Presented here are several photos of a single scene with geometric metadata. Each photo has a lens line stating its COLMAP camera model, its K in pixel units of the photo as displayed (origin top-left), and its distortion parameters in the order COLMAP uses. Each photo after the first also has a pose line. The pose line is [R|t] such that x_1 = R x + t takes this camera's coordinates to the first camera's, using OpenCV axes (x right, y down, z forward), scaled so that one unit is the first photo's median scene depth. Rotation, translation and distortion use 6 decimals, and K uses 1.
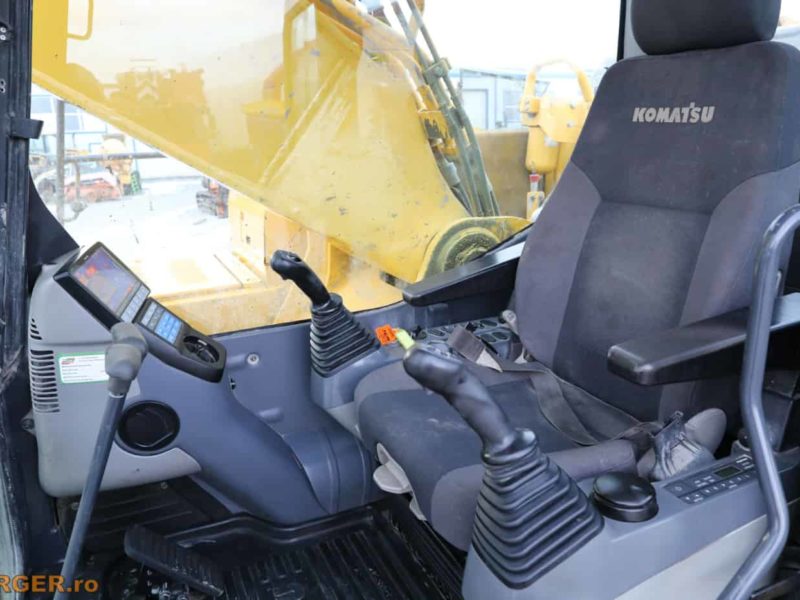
lens RADIAL K [[620.7, 0, 400.0], [0, 620.7, 300.0], [0, 0, 1]] dist [-0.001220, -0.001124]
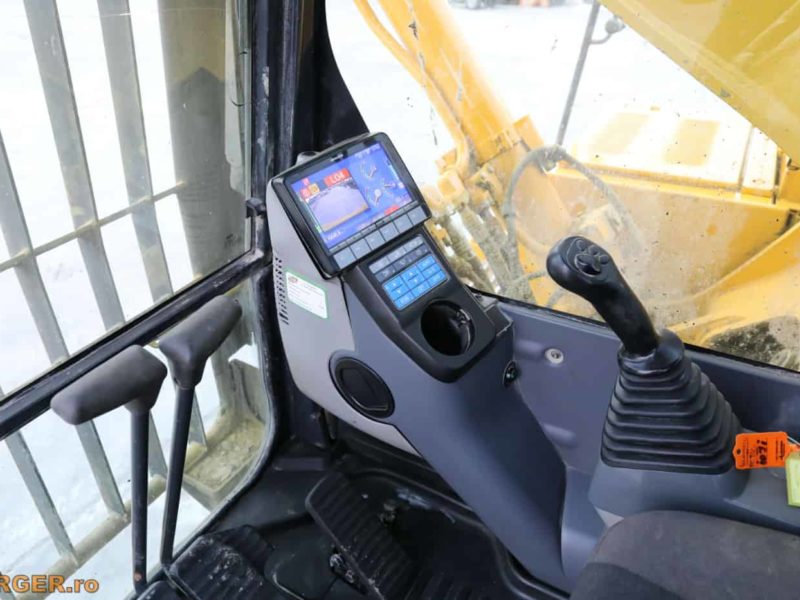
lens RADIAL K [[625.8, 0, 400.0], [0, 625.8, 300.0], [0, 0, 1]] dist [-0.048591, 0.002388]
pose [[0.582045, 0.443023, -0.681876, 0.101251], [-0.215234, 0.892581, 0.396199, -0.206976], [0.784154, -0.083843, 0.614876, 0.546245]]
